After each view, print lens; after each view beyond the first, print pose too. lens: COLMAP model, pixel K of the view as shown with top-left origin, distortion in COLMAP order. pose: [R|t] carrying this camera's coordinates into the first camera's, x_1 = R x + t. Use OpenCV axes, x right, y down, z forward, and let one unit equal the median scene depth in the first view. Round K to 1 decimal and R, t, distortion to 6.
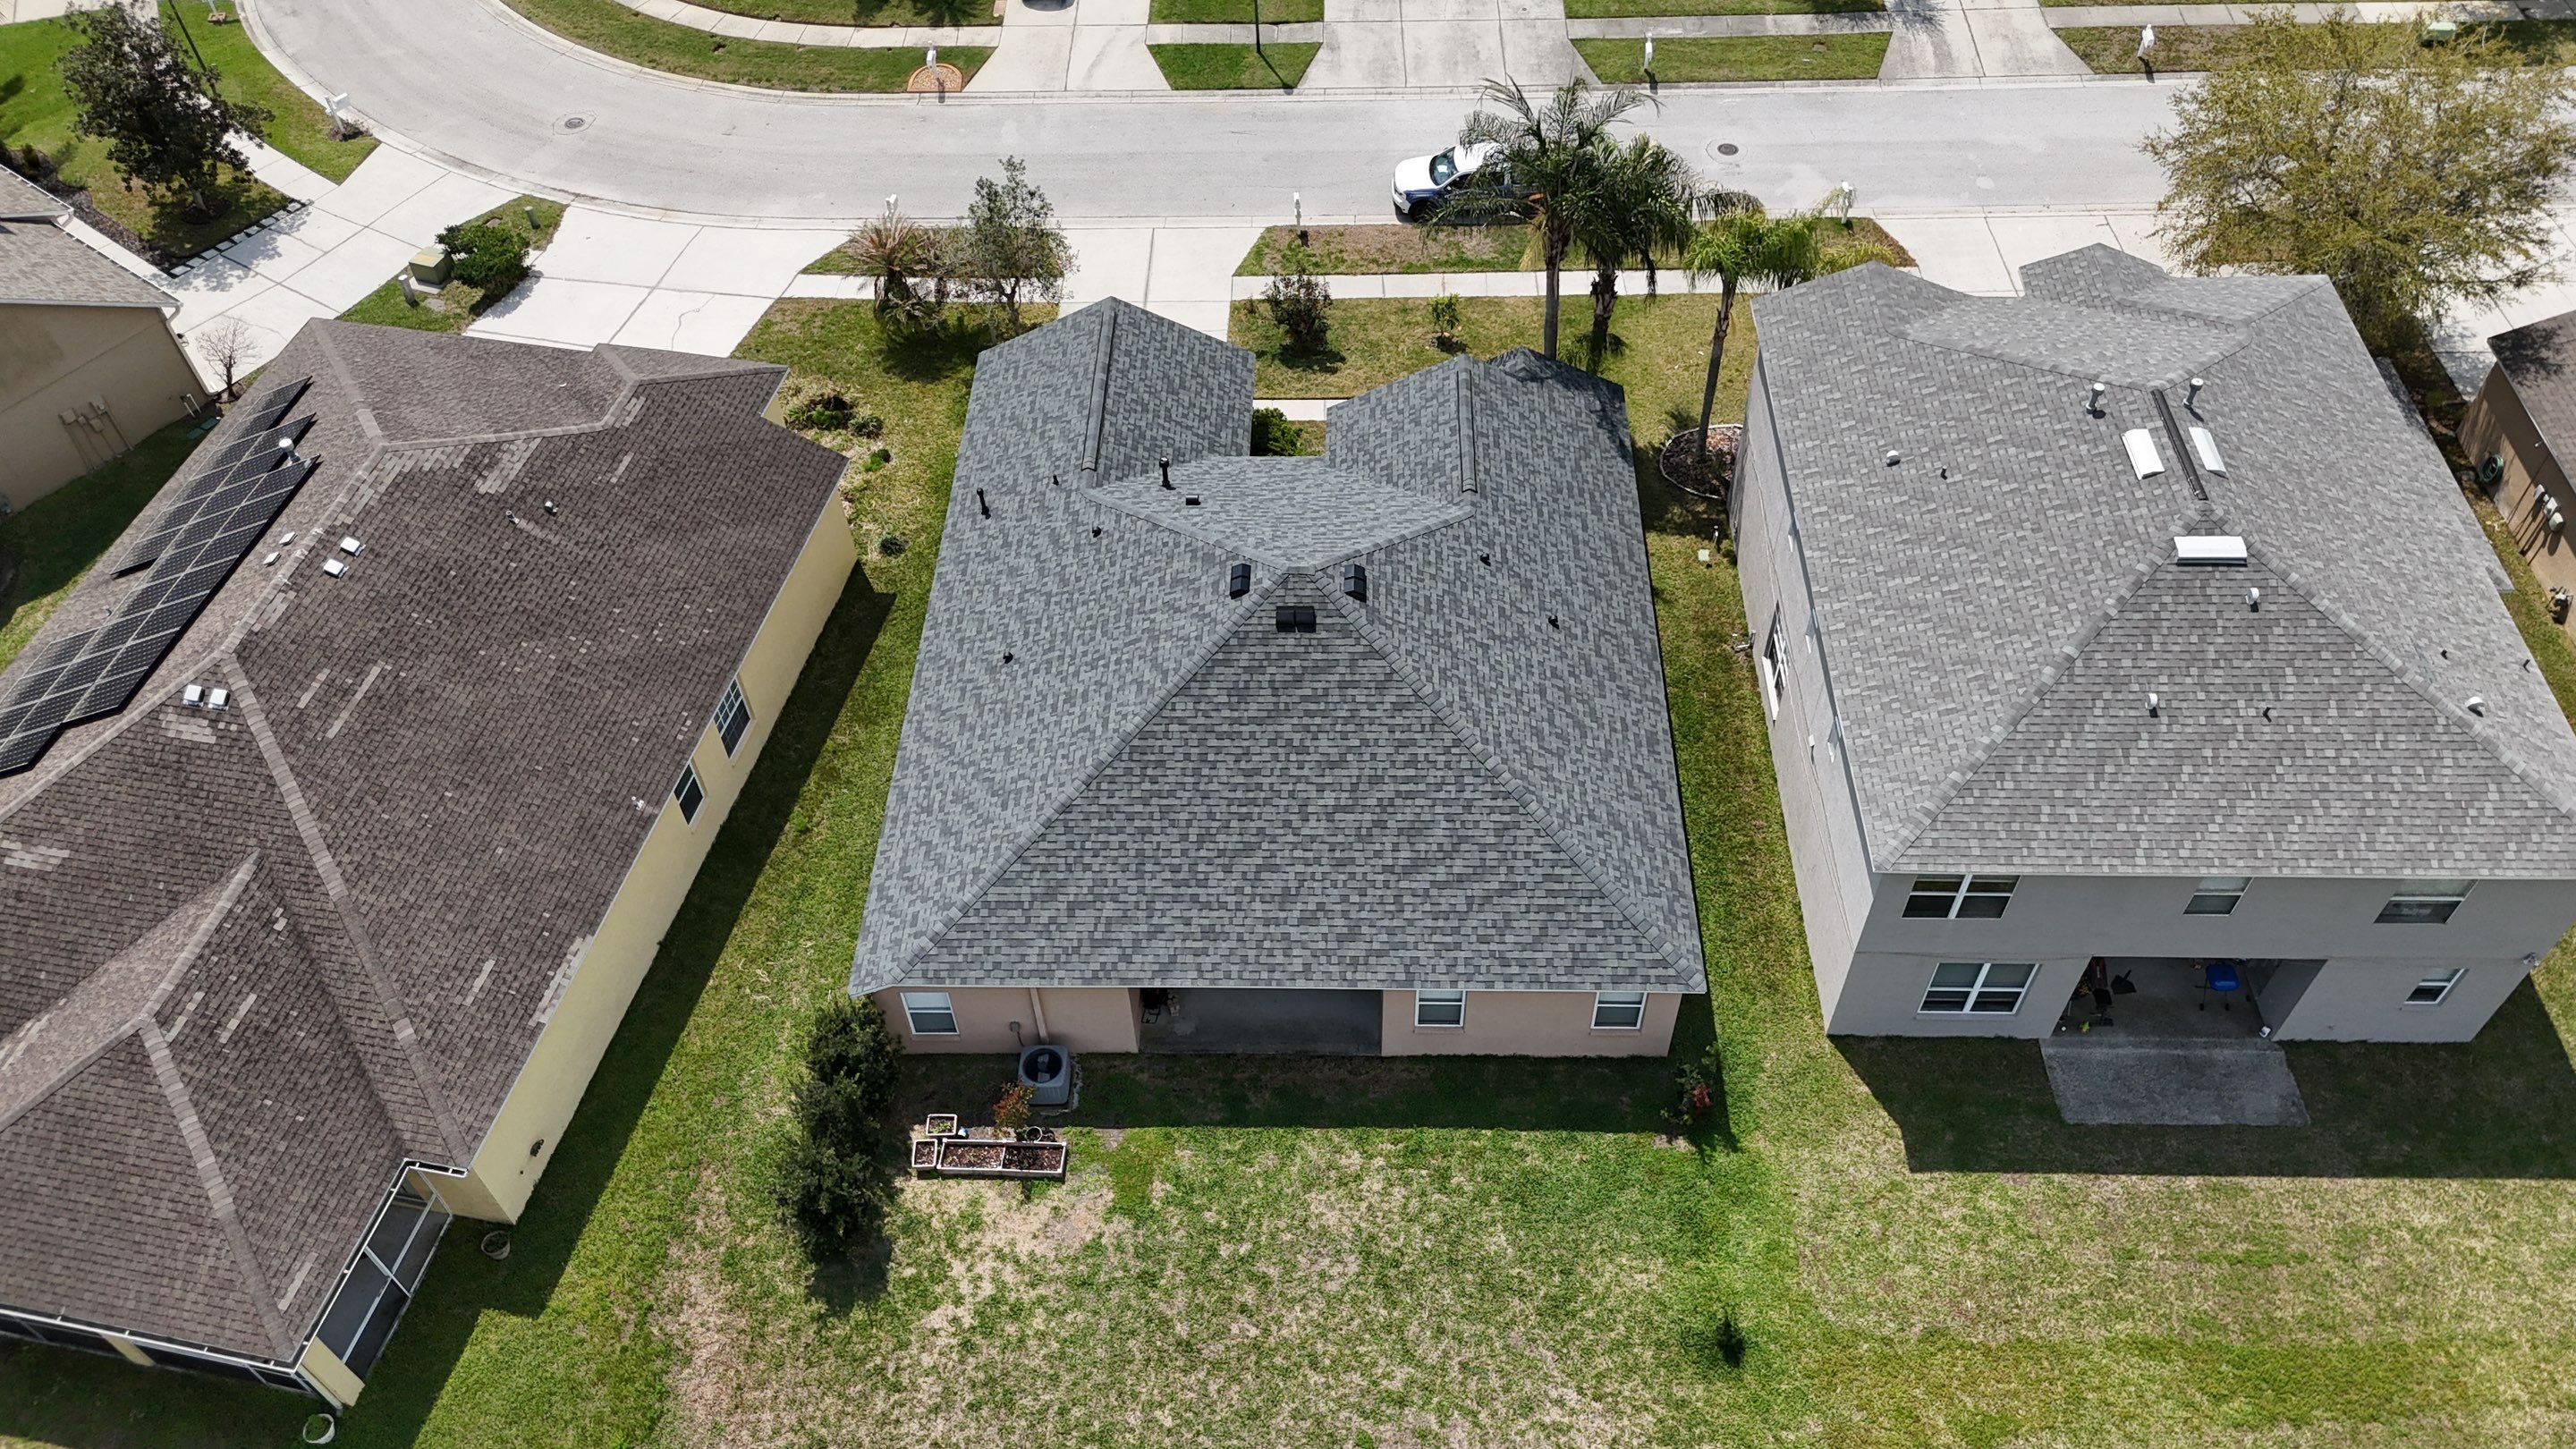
lens RADIAL K [[1874.9, 0, 1295.9], [0, 1874.9, 709.7], [0, 0, 1]] dist [0.065975, -0.057136]
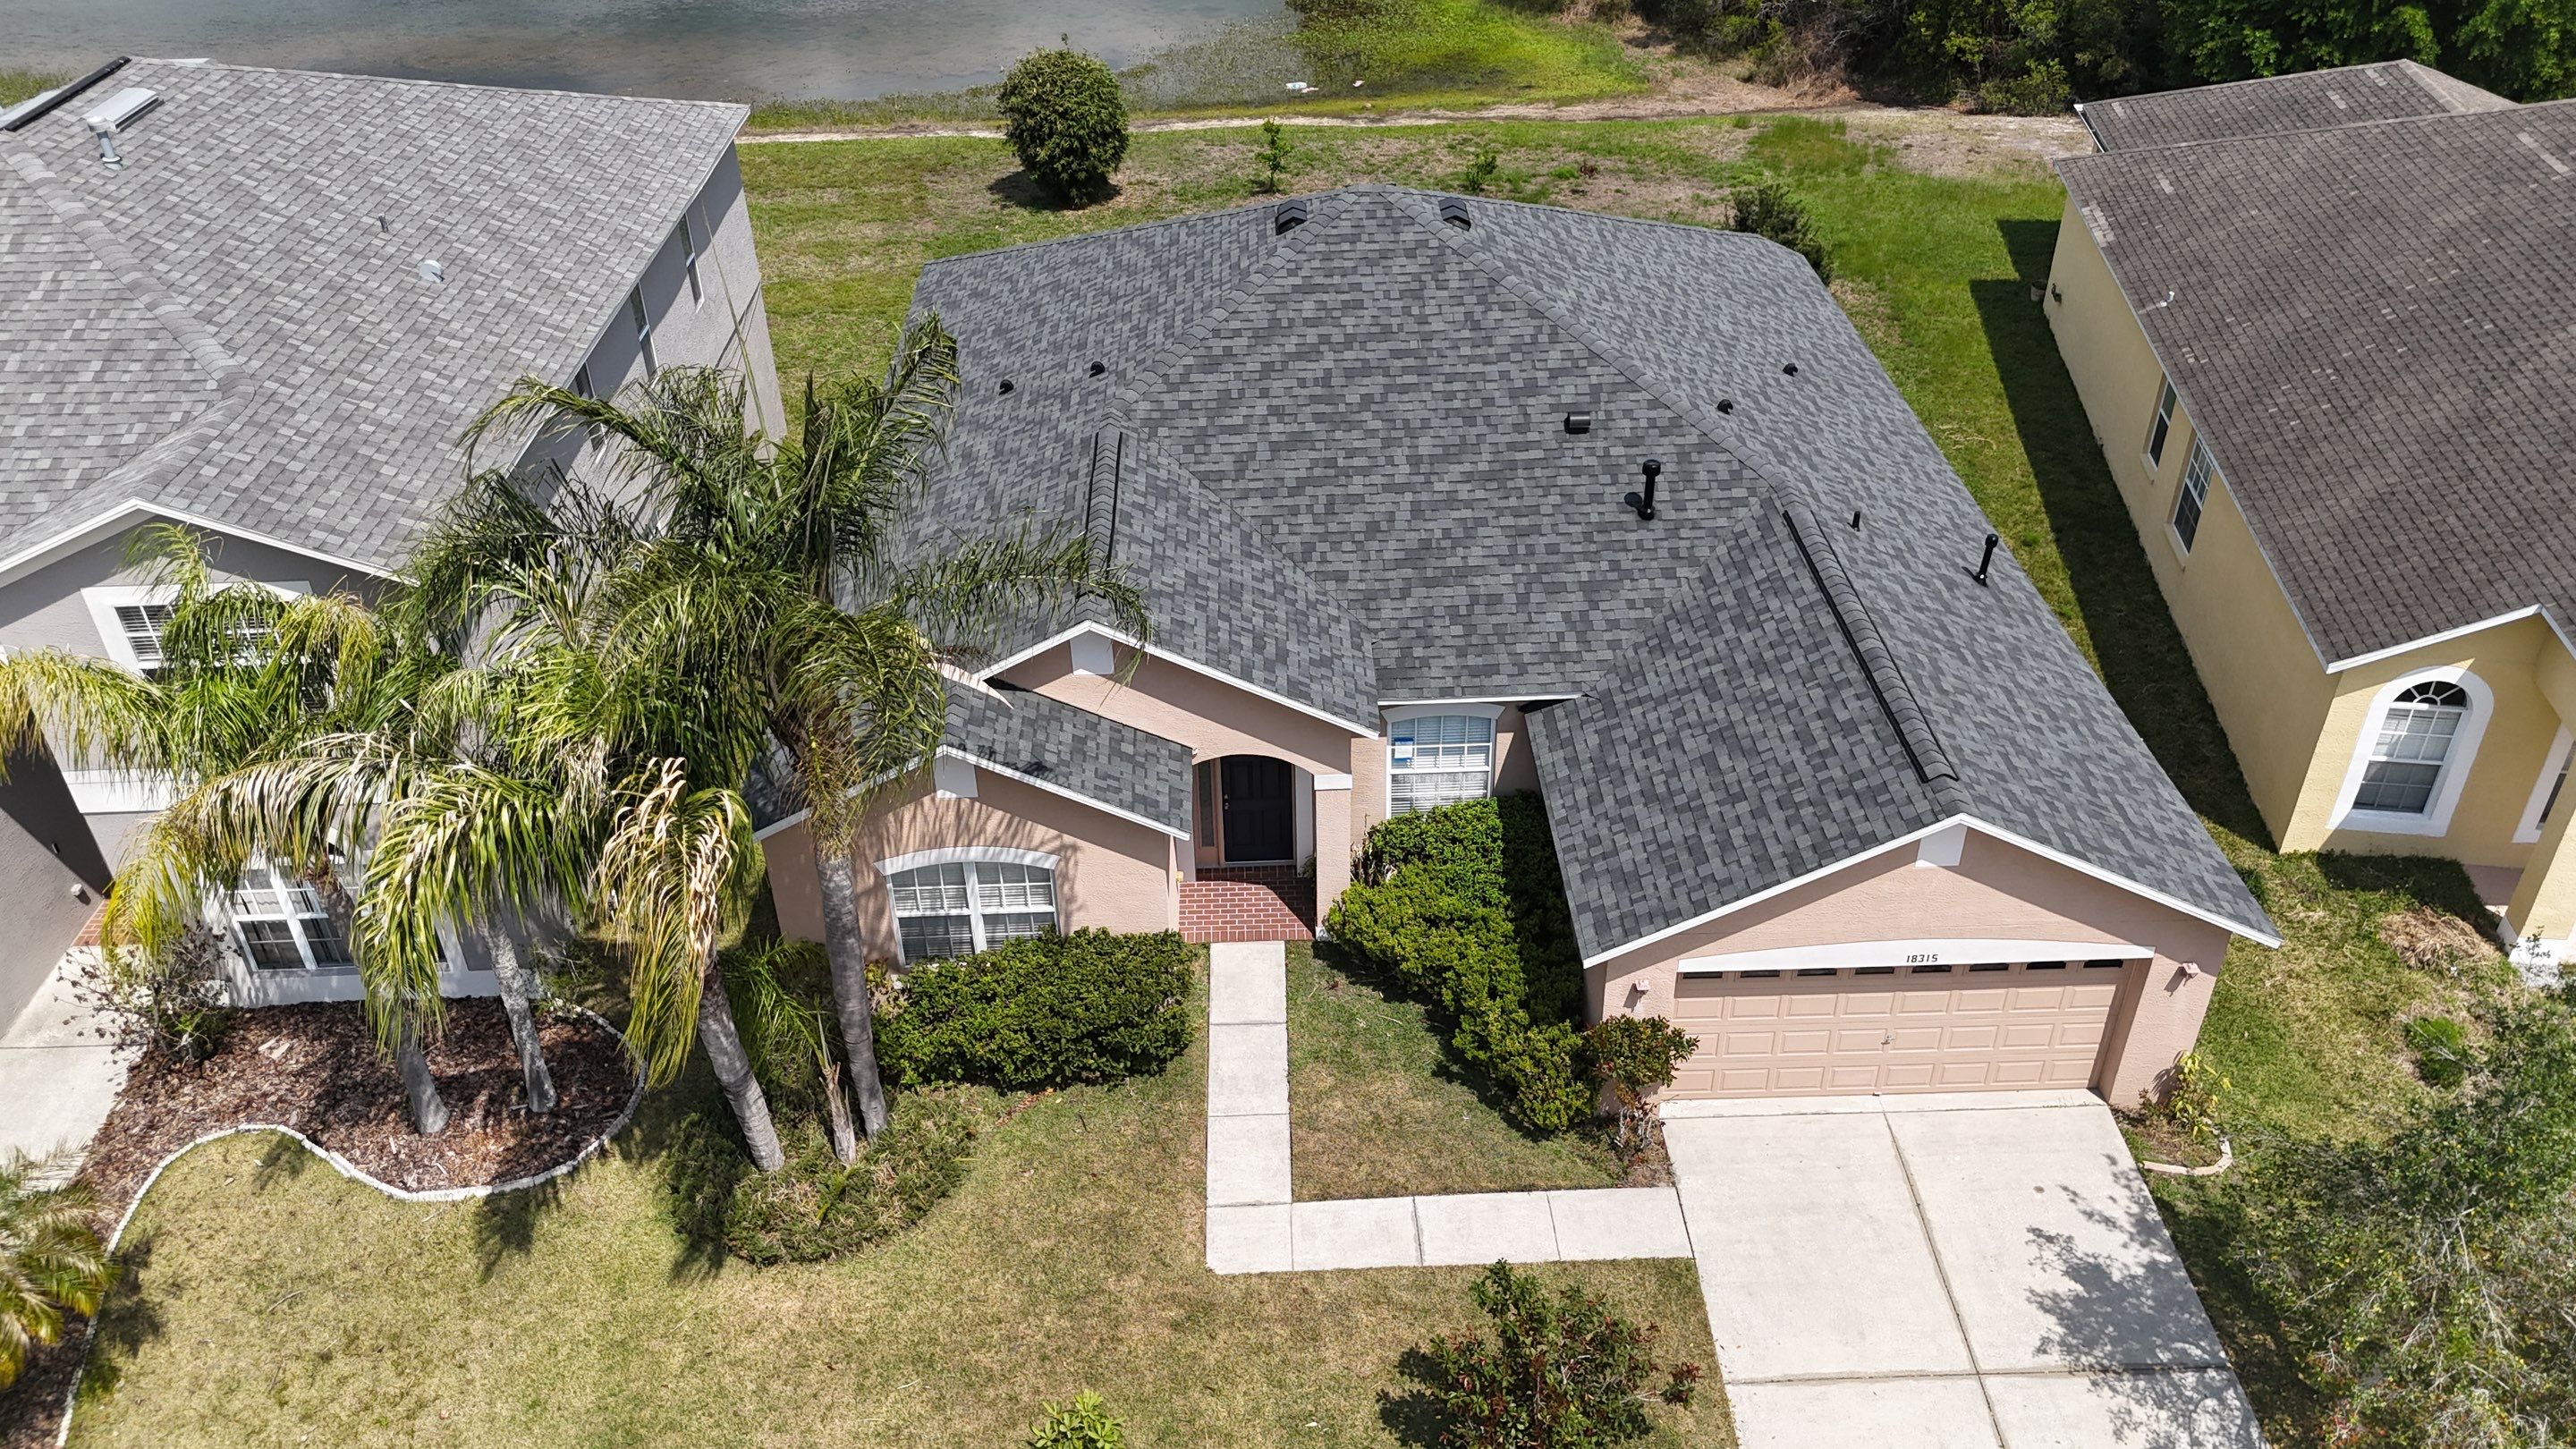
lens RADIAL K [[1874.9, 0, 1282.2], [0, 1874.9, 763.0], [0, 0, 1]] dist [0.065975, -0.057136]
pose [[-0.997882, 0.063207, -0.015391, 0.062394], [-0.009616, 0.090664, 0.995835, -0.800972], [0.064339, 0.993874, -0.089865, 1.340782]]
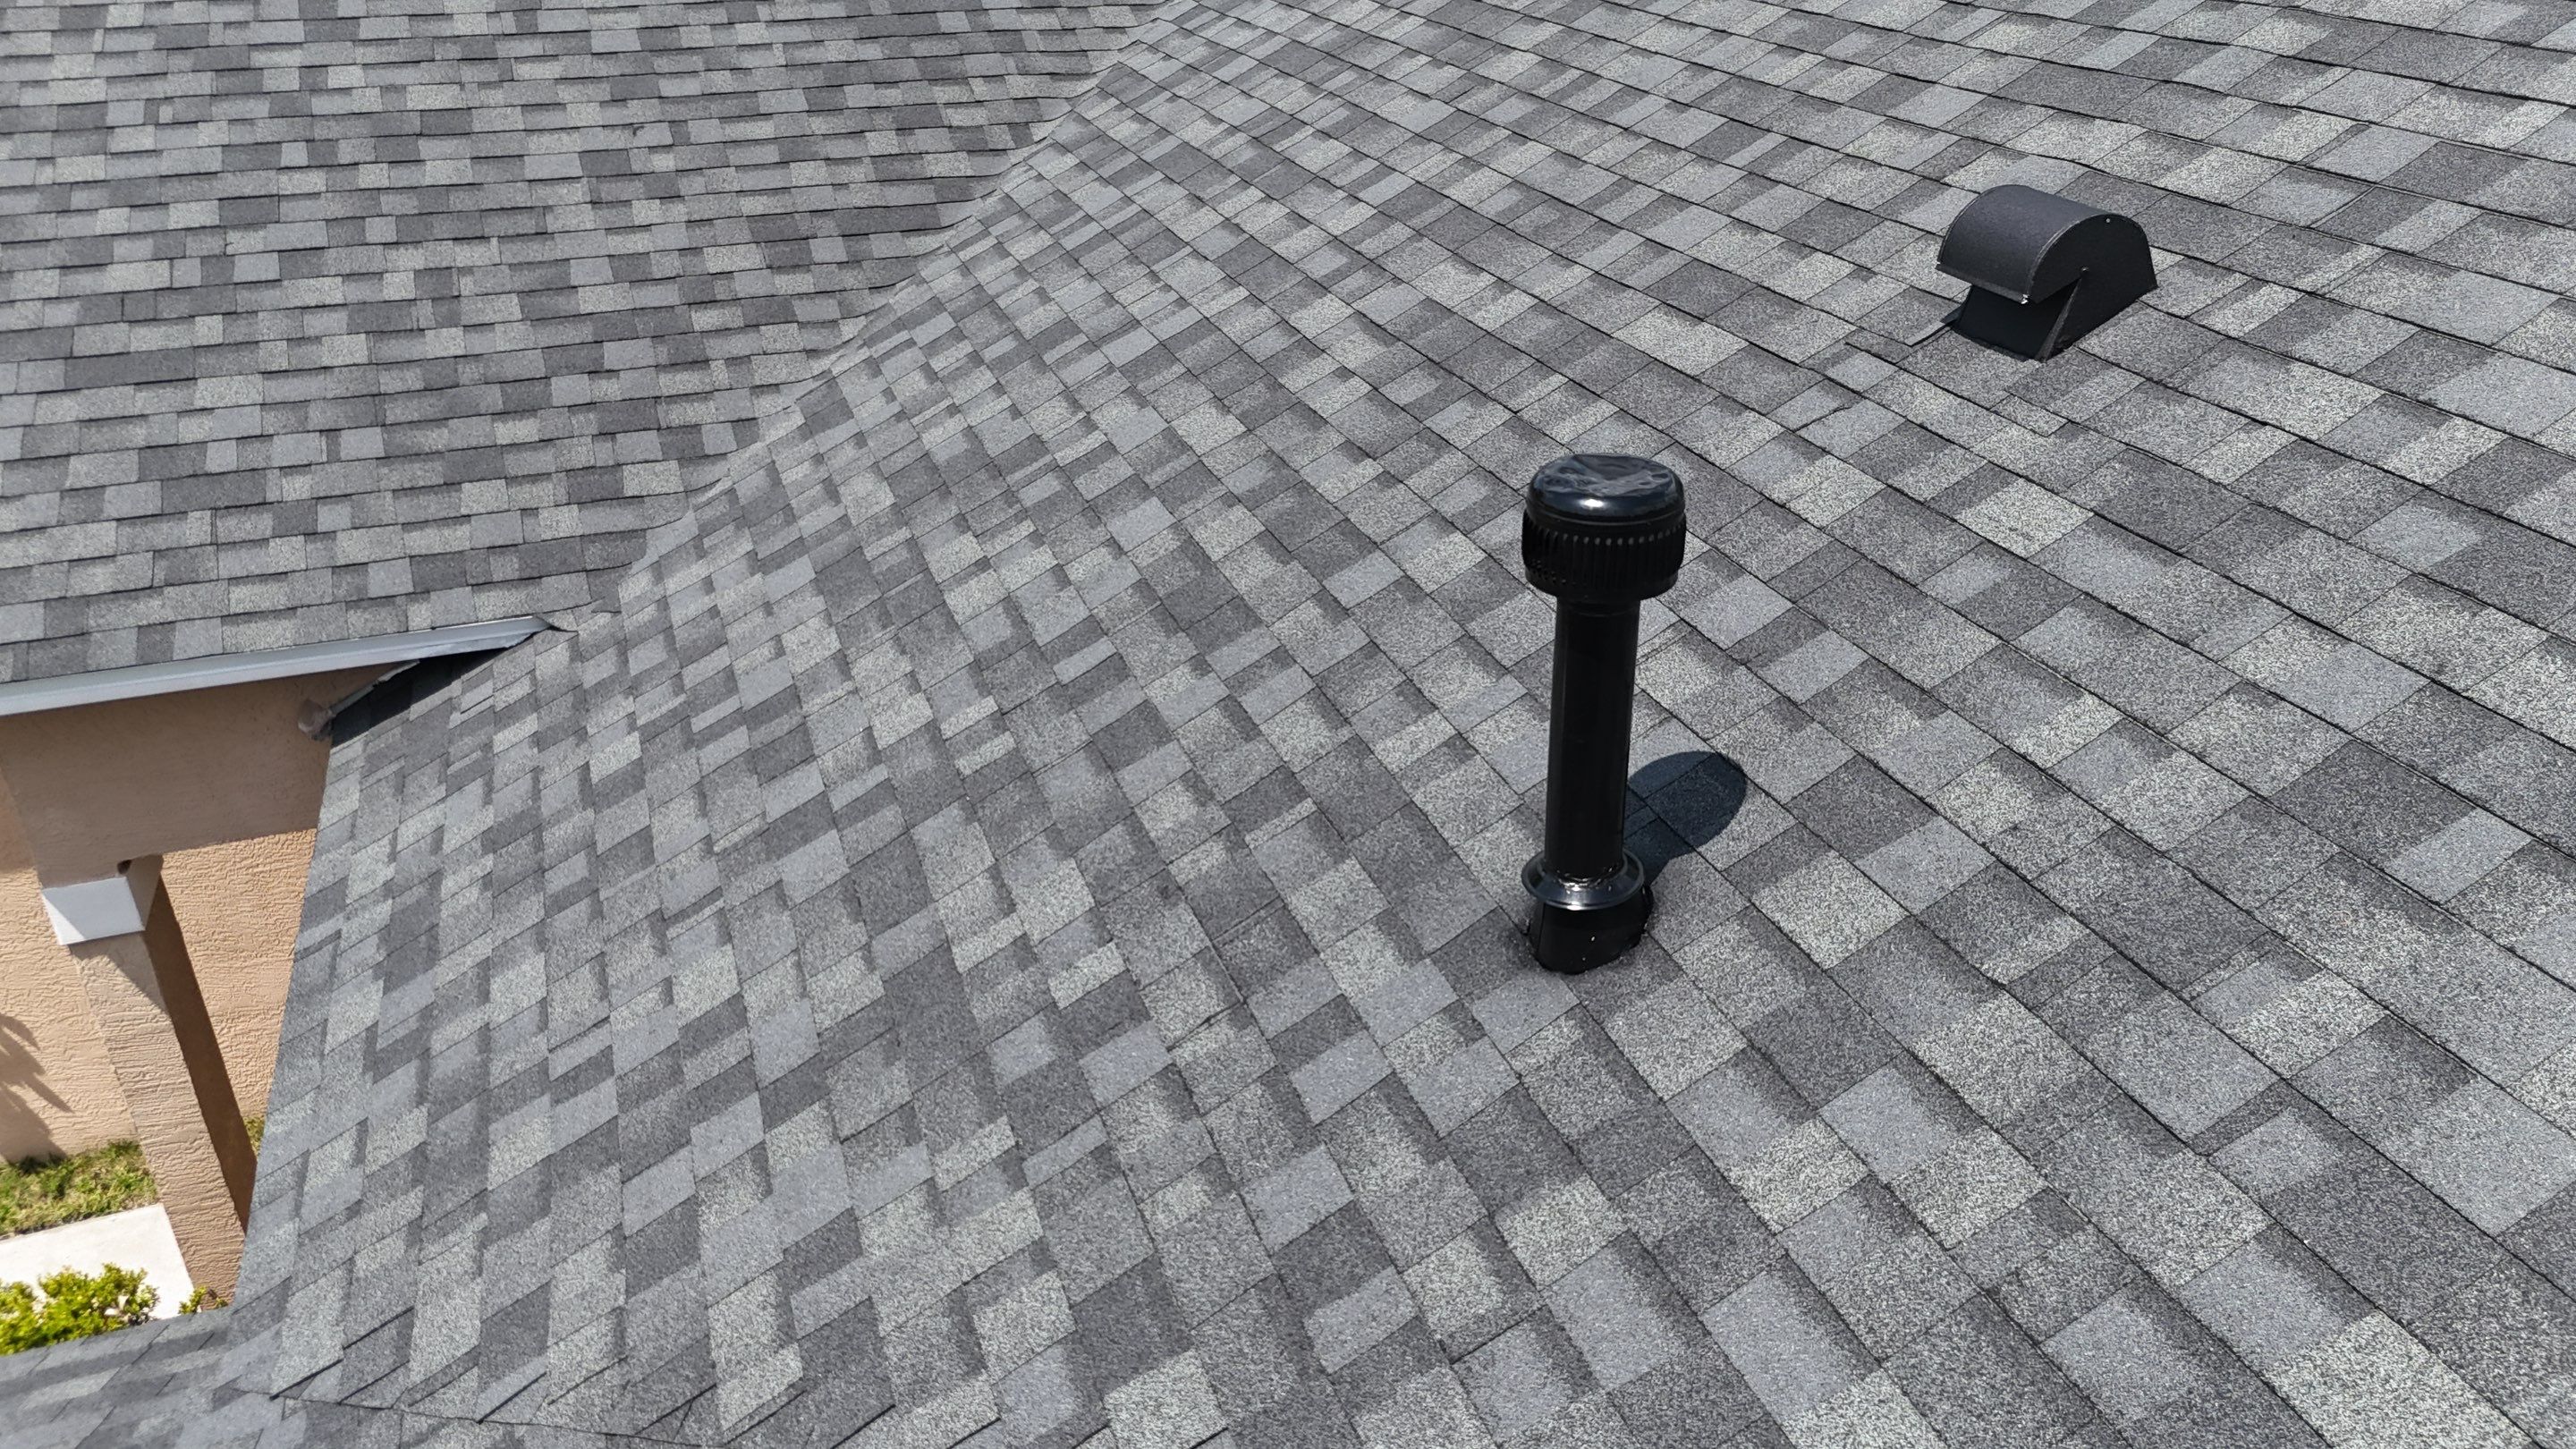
lens RADIAL K [[1874.9, 0, 1281.9], [0, 1874.9, 706.5], [0, 0, 1]] dist [0.065975, -0.057136]
pose [[-0.355827, -0.407515, 0.841023, -0.142775], [0.717049, 0.458098, 0.525345, -0.199871], [-0.599357, 0.789986, 0.129204, 1.191331]]
